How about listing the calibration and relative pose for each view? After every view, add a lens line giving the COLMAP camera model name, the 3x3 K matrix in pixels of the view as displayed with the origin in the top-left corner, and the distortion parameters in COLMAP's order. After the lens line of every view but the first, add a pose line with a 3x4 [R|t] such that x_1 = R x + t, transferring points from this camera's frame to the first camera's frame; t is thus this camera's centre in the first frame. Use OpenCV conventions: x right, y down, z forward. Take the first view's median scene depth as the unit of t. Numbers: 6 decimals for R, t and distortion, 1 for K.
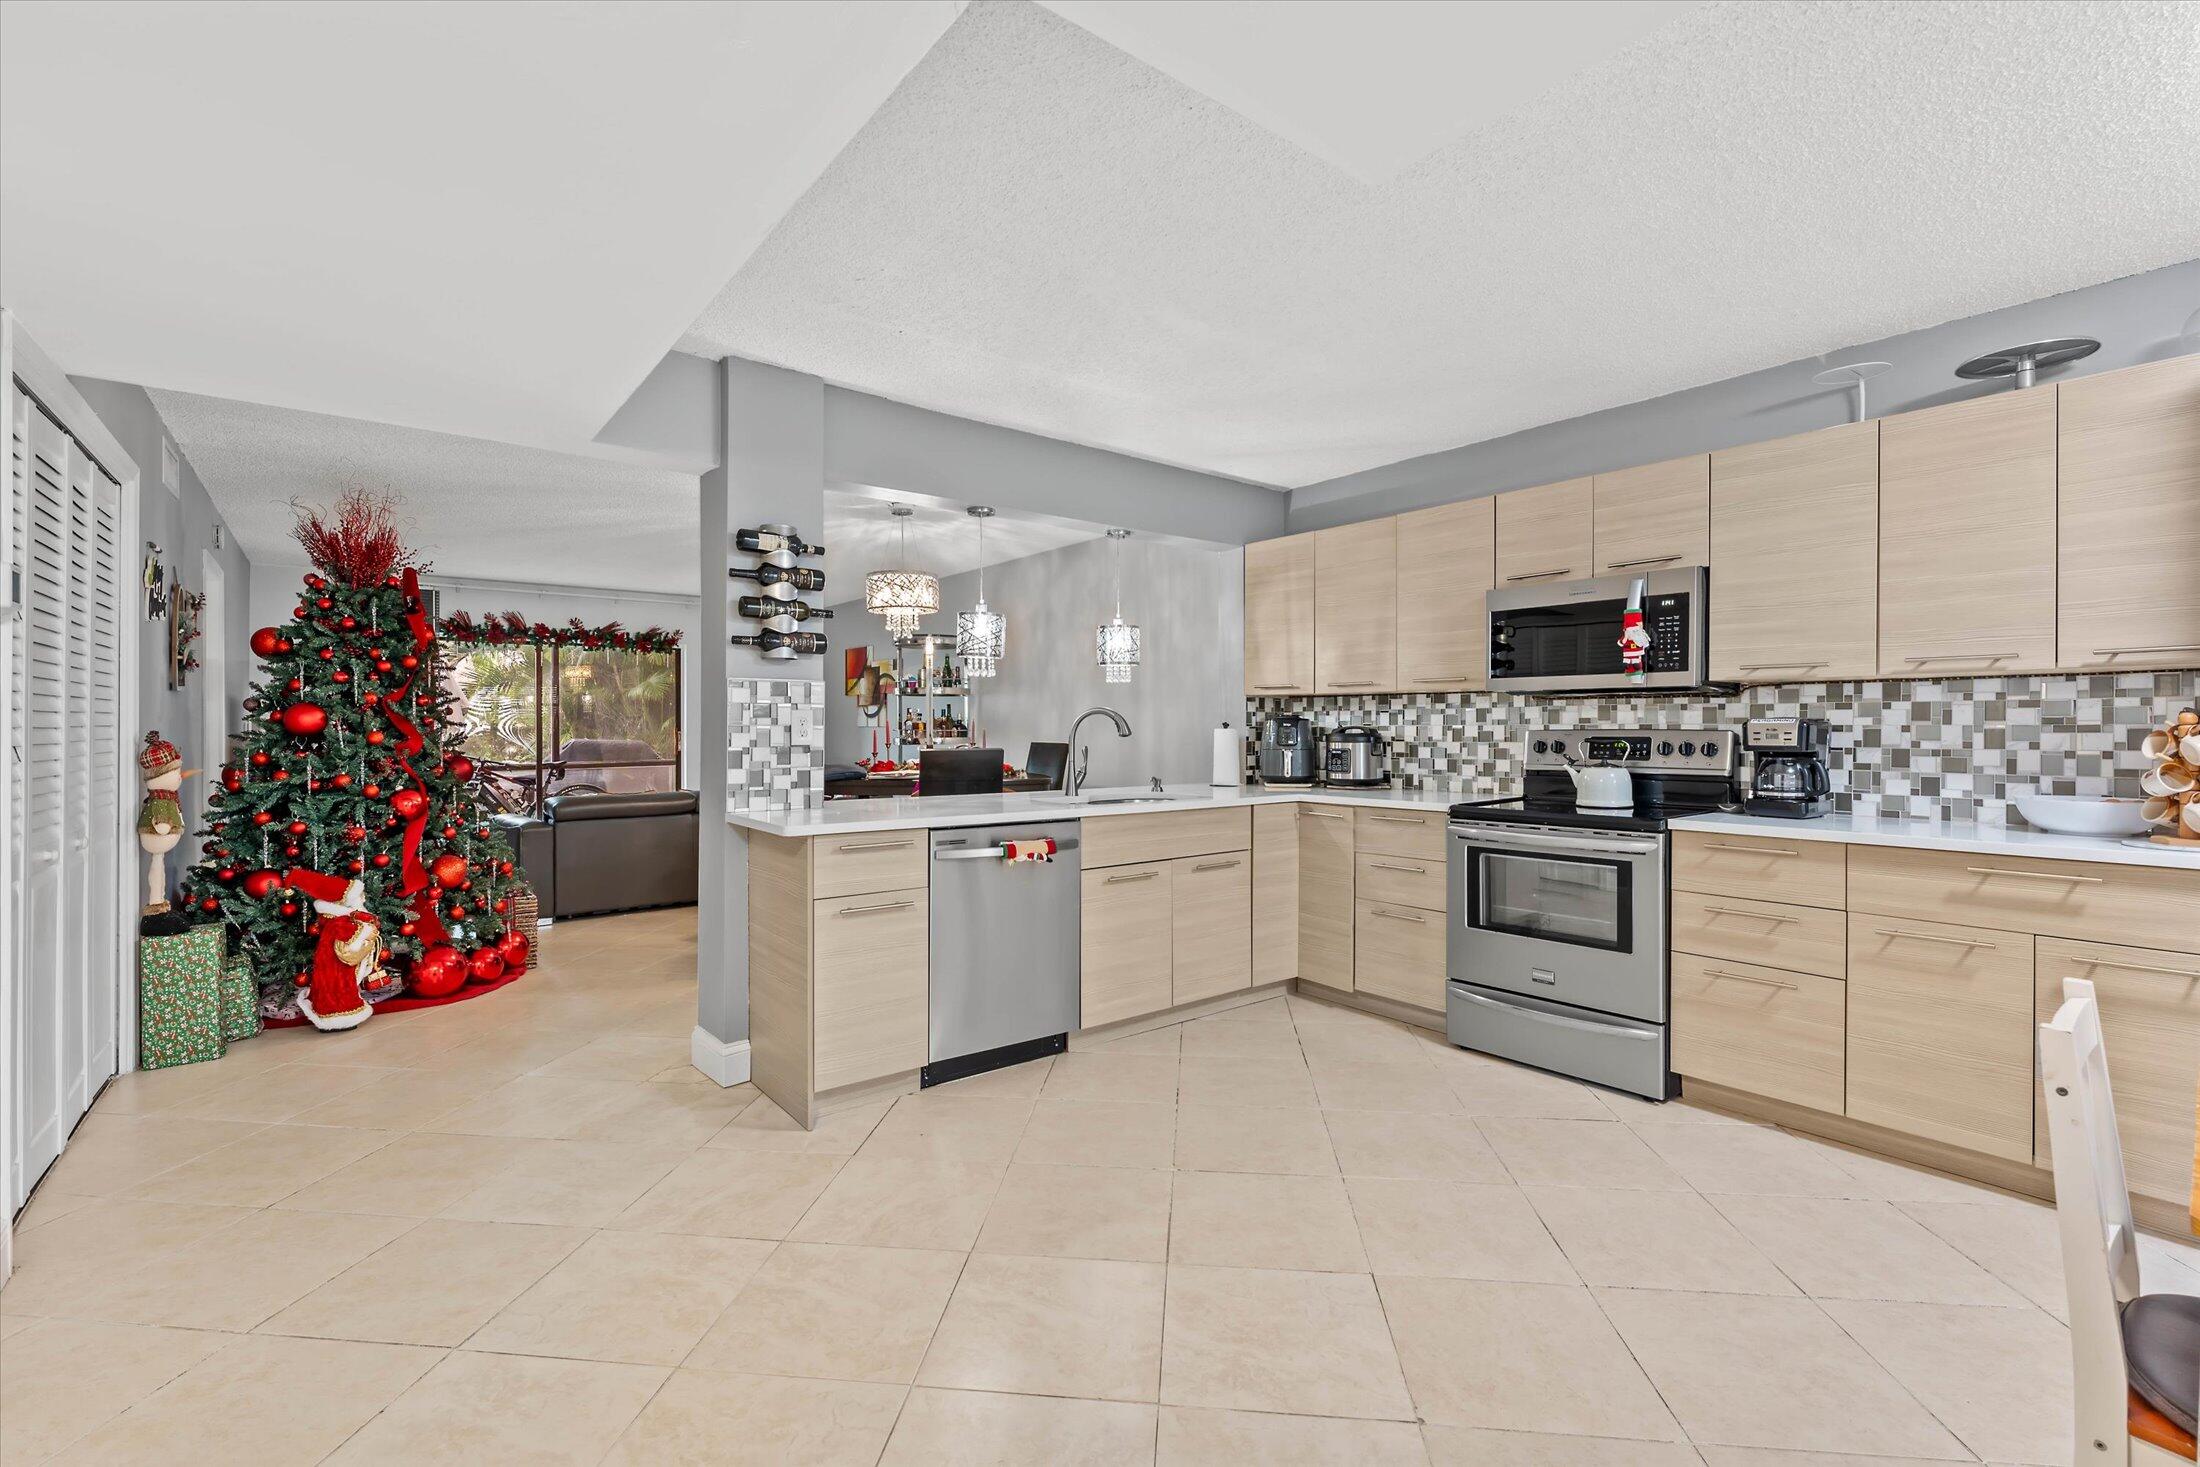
lens RADIAL K [[949.5, 0, 1073.3], [0, 949.5, 731.3], [0, 0, 1]] dist [-0.001138, -0.000200]
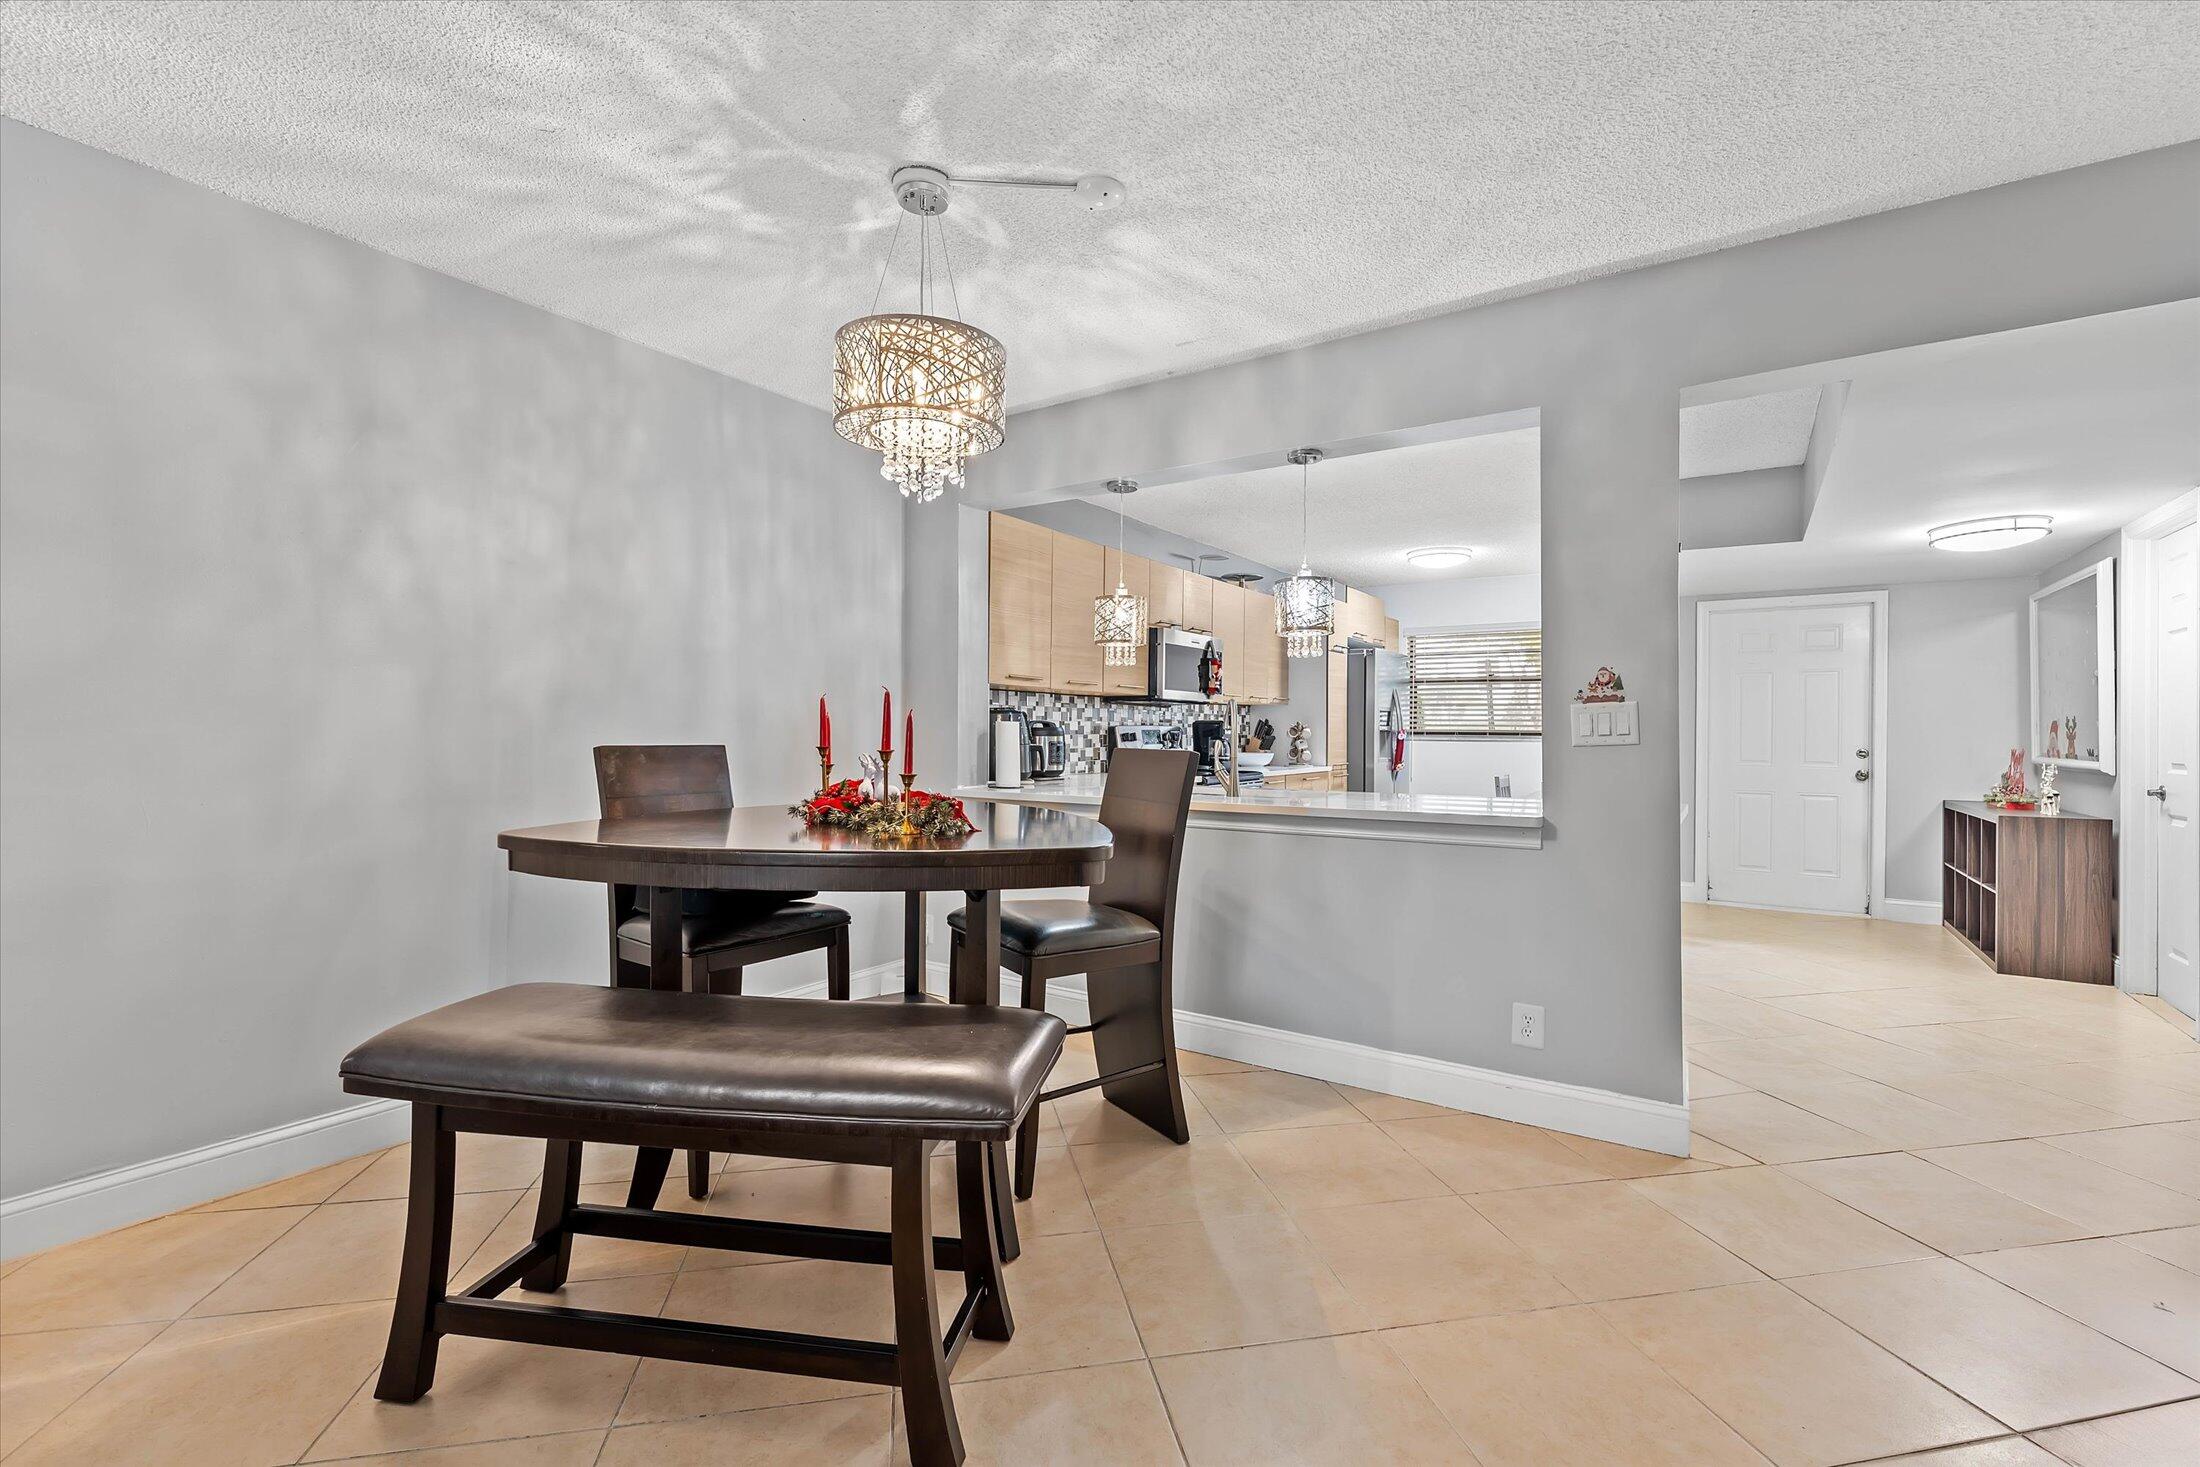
lens RADIAL K [[991.8, 0, 1078.3], [0, 991.8, 735.4], [0, 0, 1]] dist [0.002683, 0.000210]
pose [[-0.333423, -0.005791, 0.942760, -1.008252], [-0.002576, 0.999983, 0.005232, 0.006964], [-0.942774, -0.000684, -0.333432, 1.754542]]
